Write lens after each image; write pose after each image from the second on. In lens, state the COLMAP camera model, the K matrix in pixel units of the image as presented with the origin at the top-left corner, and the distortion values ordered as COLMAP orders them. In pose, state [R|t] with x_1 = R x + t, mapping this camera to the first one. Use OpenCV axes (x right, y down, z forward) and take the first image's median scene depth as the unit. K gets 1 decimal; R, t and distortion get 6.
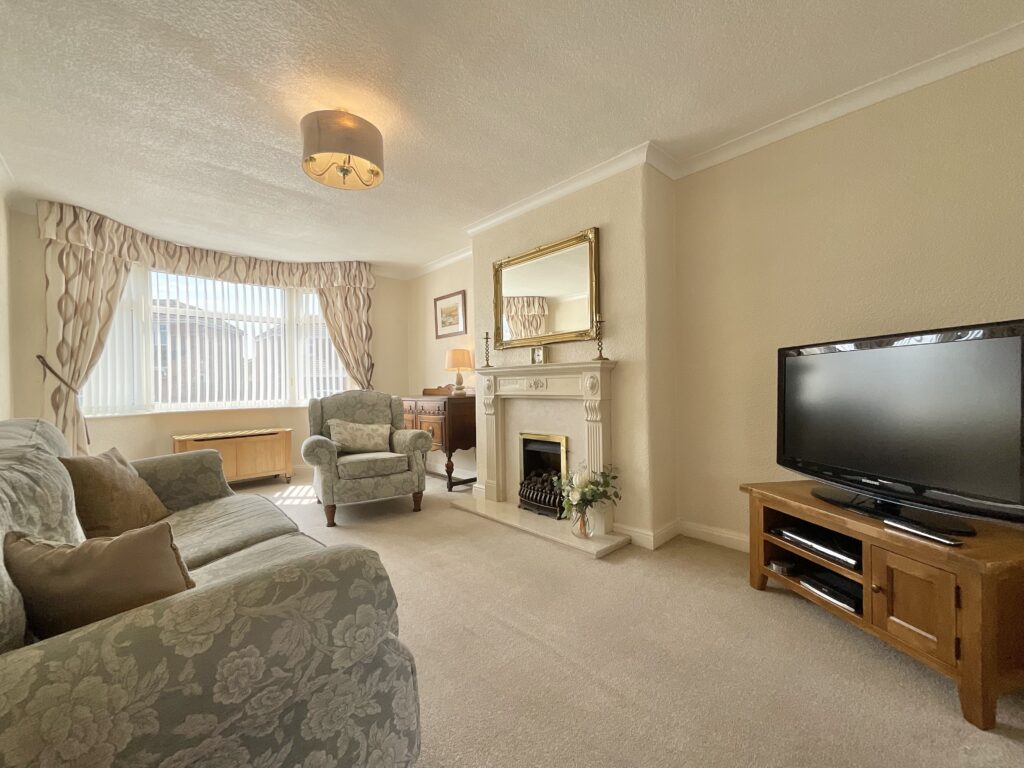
lens RADIAL K [[417.0, 0, 510.6], [0, 417.0, 383.7], [0, 0, 1]] dist [-0.000816, 0.000294]
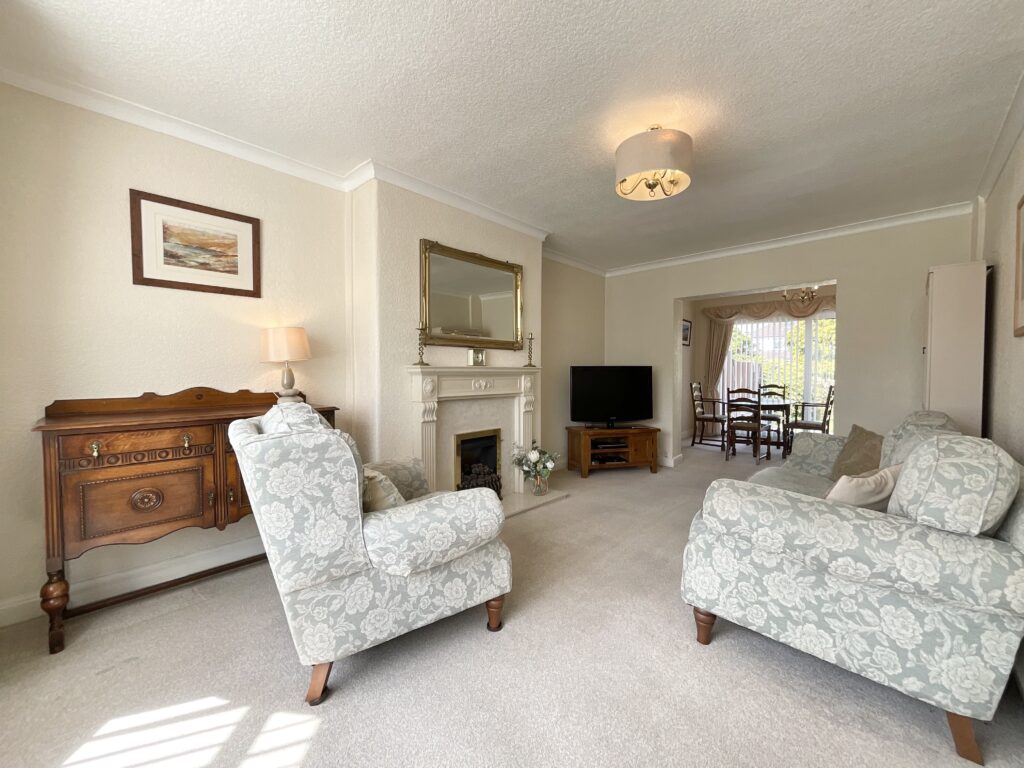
lens RADIAL K [[417.0, 0, 510.6], [0, 417.0, 383.7], [0, 0, 1]] dist [-0.000816, 0.000294]
pose [[-0.058755, -0.003457, 0.998266, -0.688570], [0.012011, 0.999919, 0.004169, -0.000198], [-0.998200, 0.012235, -0.058709, 0.687362]]
